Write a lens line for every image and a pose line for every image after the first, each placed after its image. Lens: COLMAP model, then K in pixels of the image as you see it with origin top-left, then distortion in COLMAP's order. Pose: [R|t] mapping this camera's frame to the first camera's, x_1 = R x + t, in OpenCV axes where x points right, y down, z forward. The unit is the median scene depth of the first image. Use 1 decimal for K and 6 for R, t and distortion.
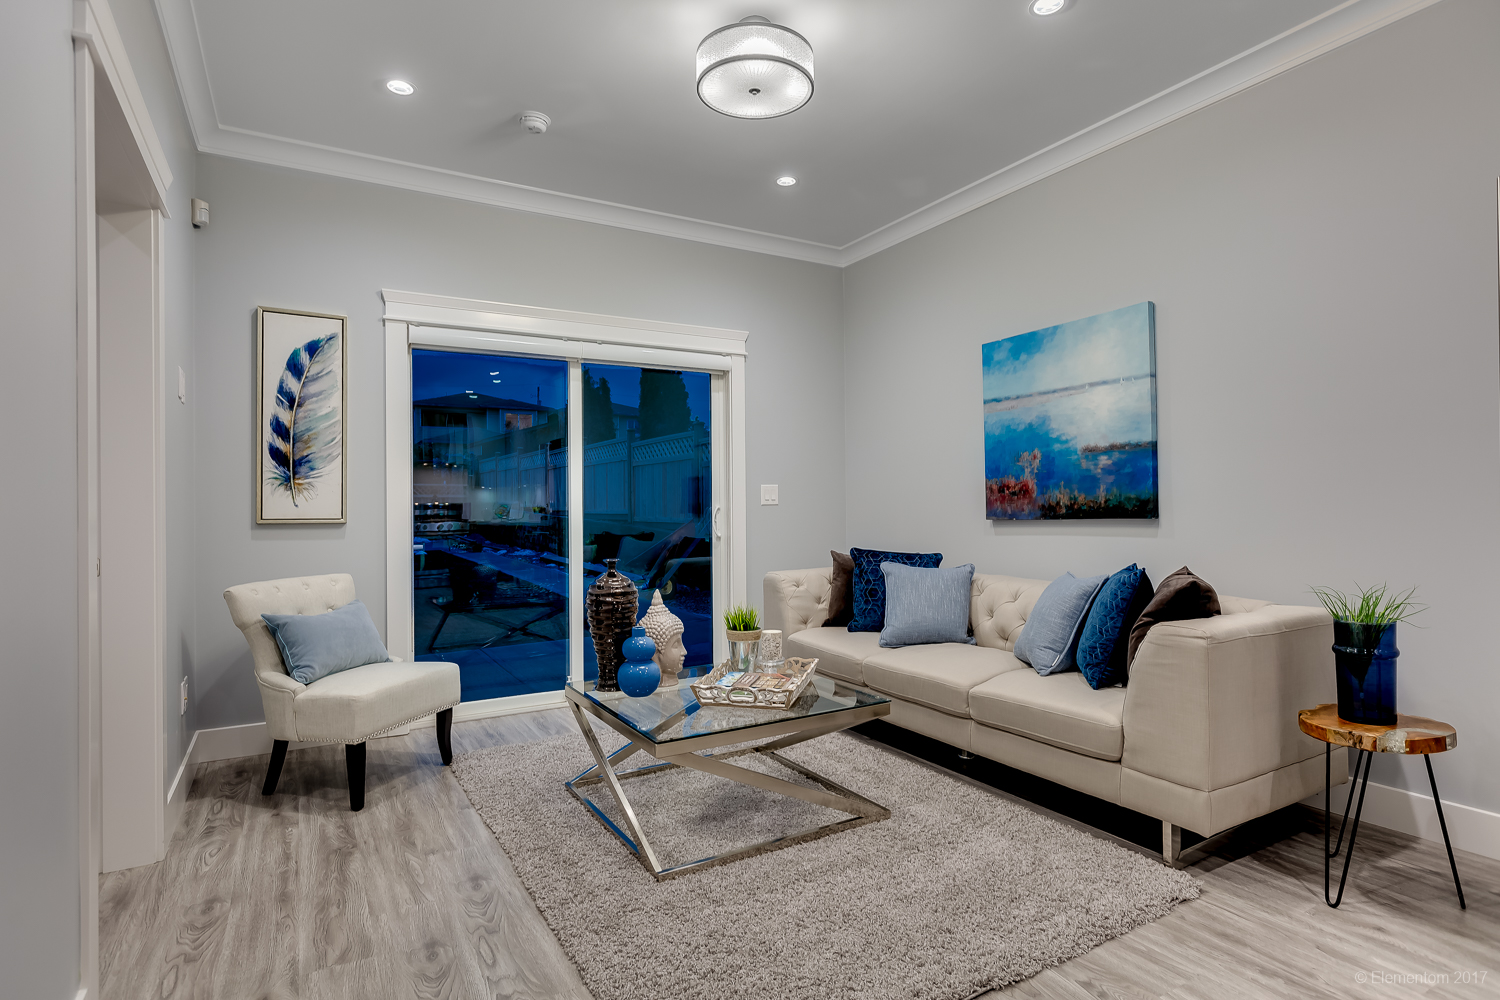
lens RADIAL K [[776.1, 0, 750.6], [0, 776.1, 499.9], [0, 0, 1]] dist [-0.000252, -0.002410]
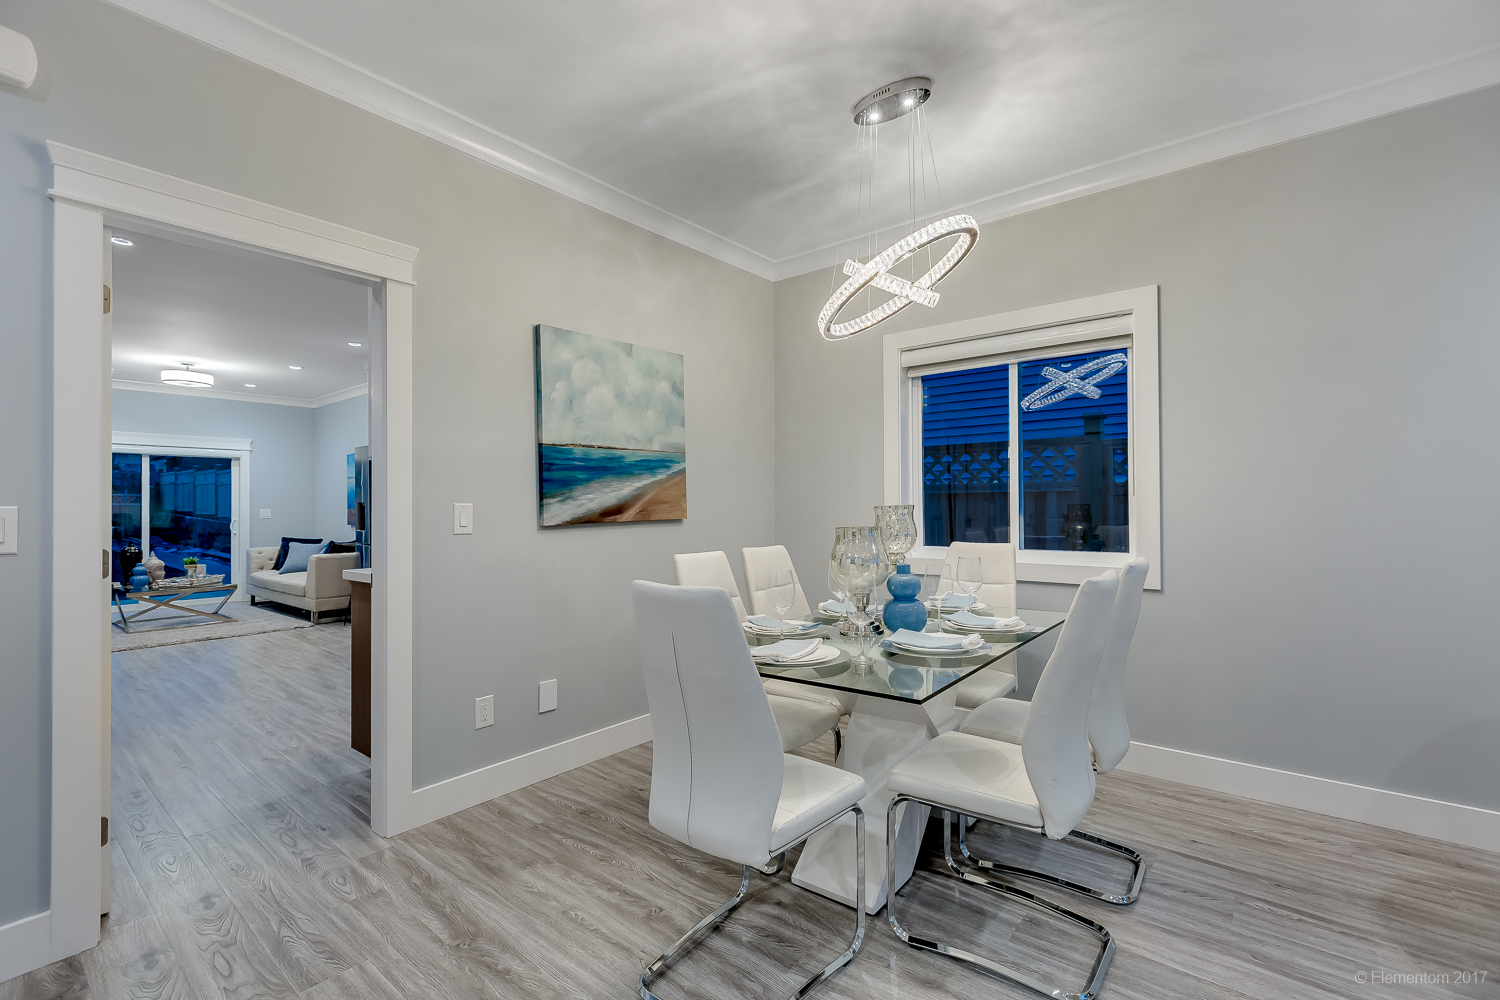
lens RADIAL K [[672.1, 0, 754.8], [0, 672.1, 500.9], [0, 0, 1]] dist [0.004181, -0.002156]
pose [[0.937103, 0.009062, 0.348935, 0.883902], [-0.006850, 0.999948, -0.007572, -0.051704], [-0.348985, 0.004705, 0.937116, -1.689346]]
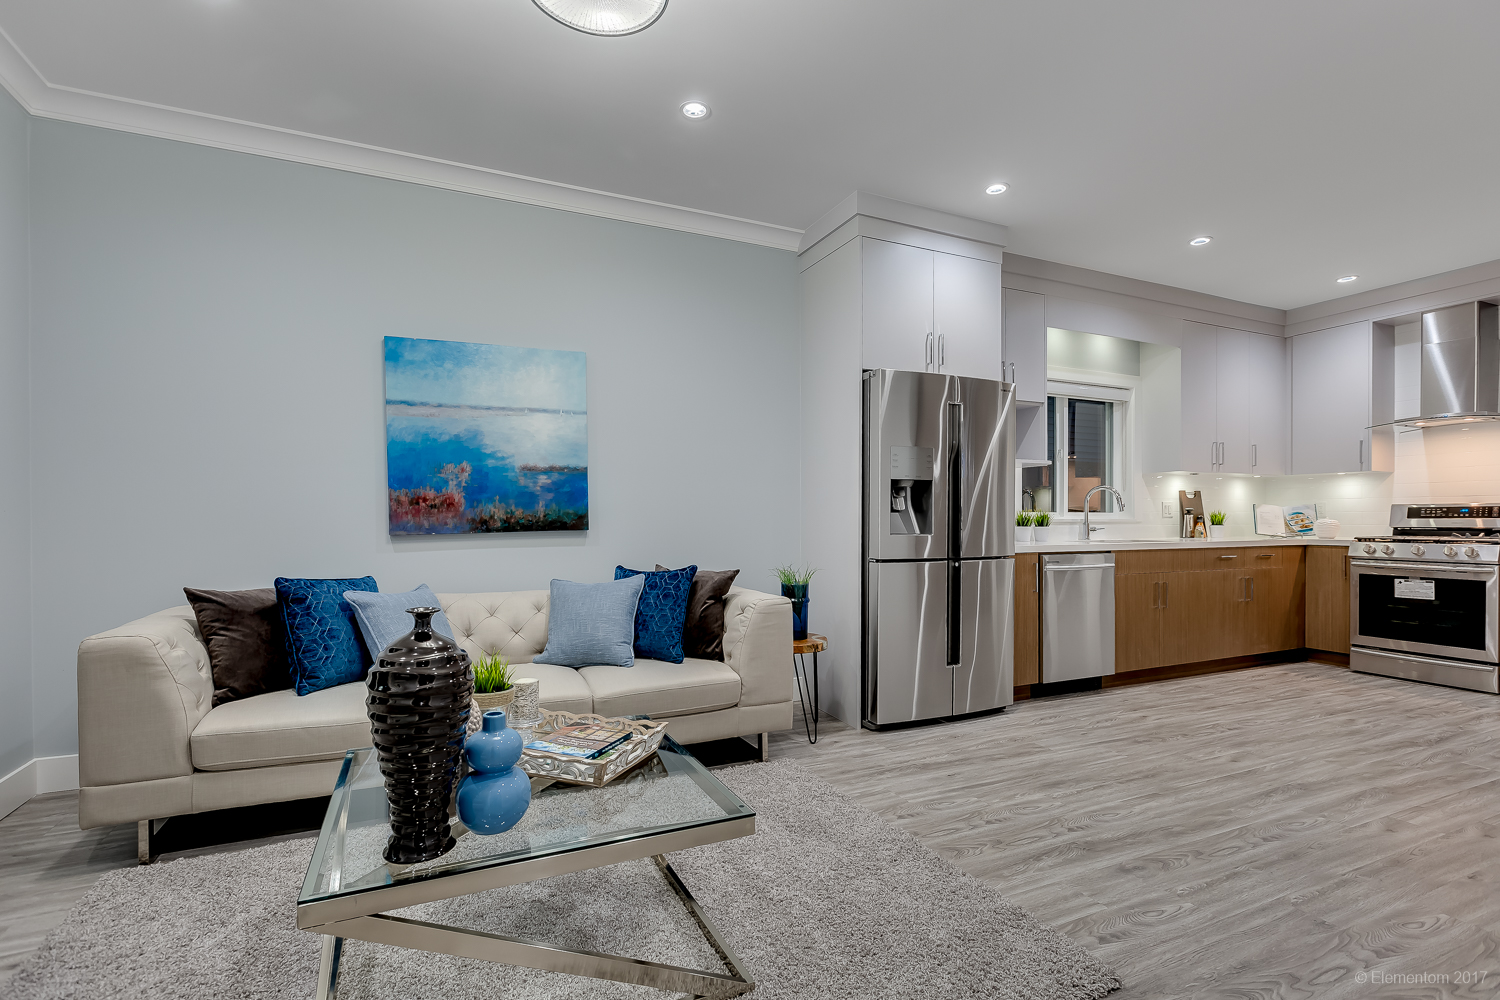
lens RADIAL K [[703.1, 0, 743.3], [0, 703.1, 522.0], [0, 0, 1]] dist [0.001579, -0.001976]
pose [[0.098232, 0.004565, 0.995153, -0.520657], [-0.007312, 0.999966, -0.003866, 0.012533], [-0.995137, -0.006897, 0.098262, 0.592356]]
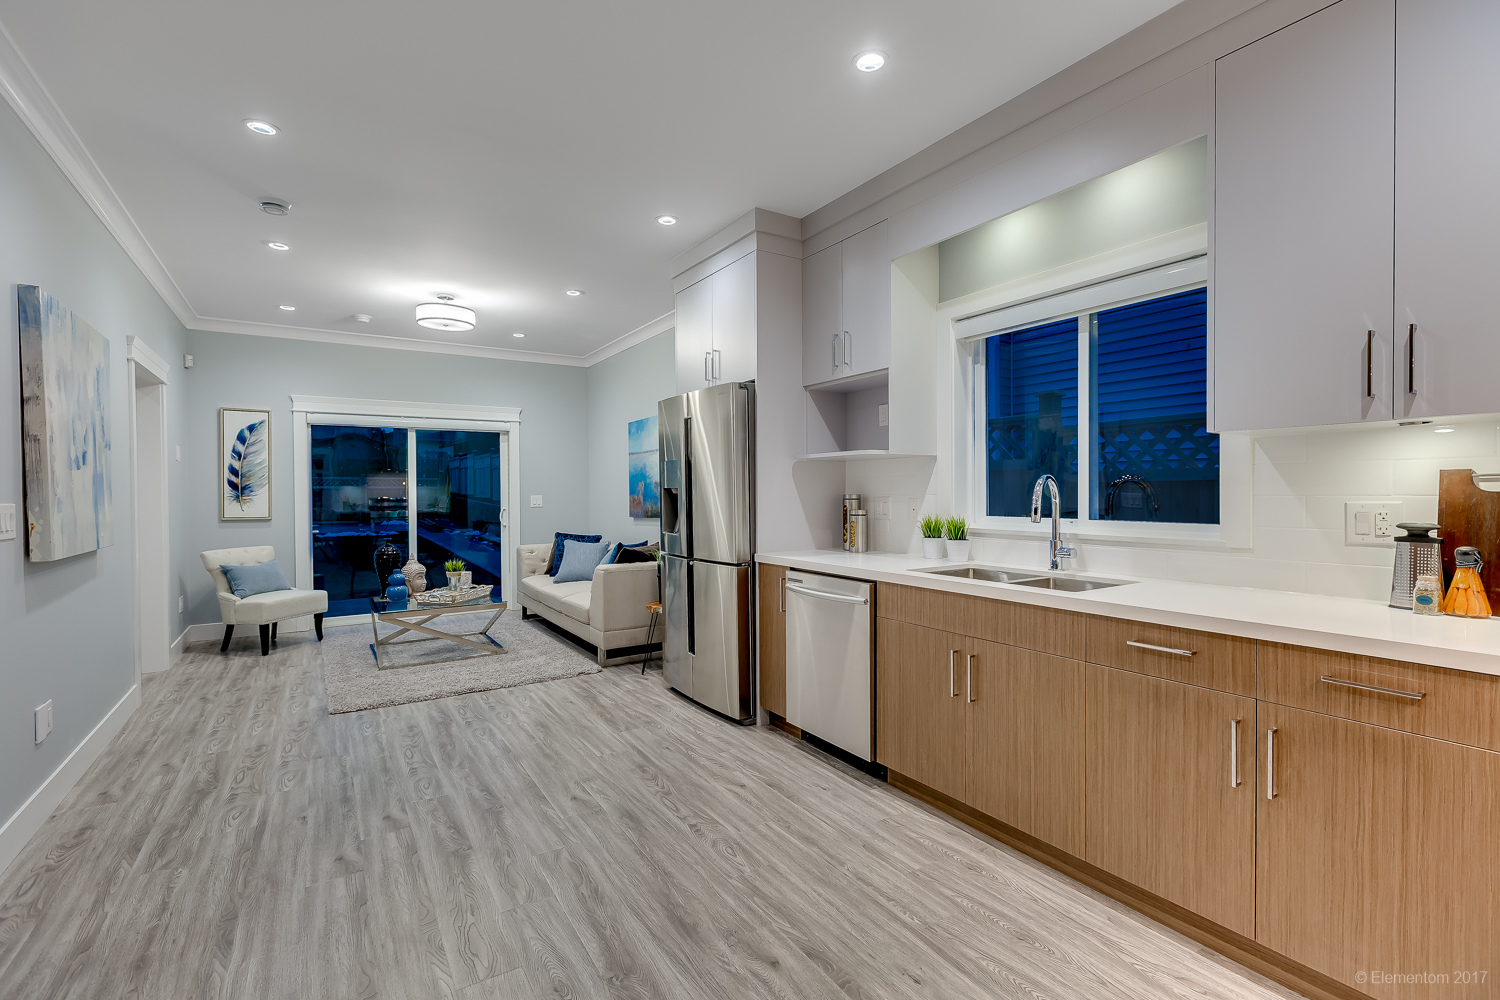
lens RADIAL K [[672.1, 0, 746.7], [0, 672.1, 499.9], [0, 0, 1]] dist [0.004181, -0.002156]
pose [[0.999067, 0.003207, 0.043075, 0.588575], [-0.004068, 0.999794, 0.019908, -0.056752], [-0.043003, -0.020065, 0.998873, -0.719173]]
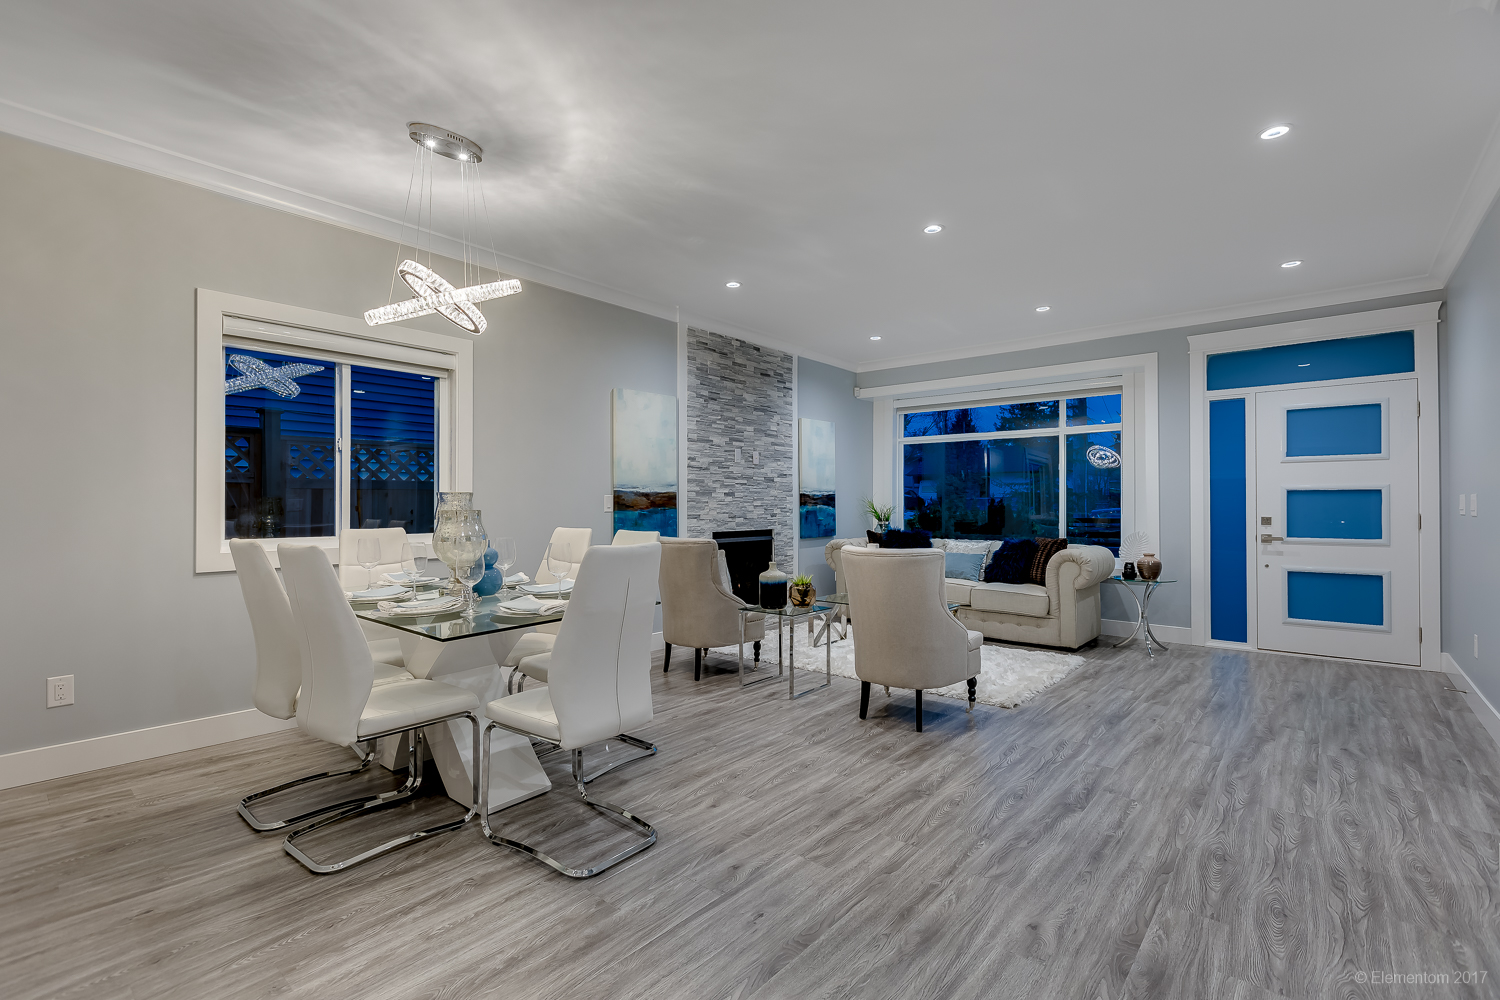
lens RADIAL K [[672.1, 0, 752.0], [0, 672.1, 501.2], [0, 0, 1]] dist [0.004181, -0.002156]
pose [[-0.331127, 0.014988, 0.943467, 0.366881], [-0.003608, 0.999846, -0.017150, -0.029528], [-0.943579, -0.009083, -0.331023, -1.155652]]
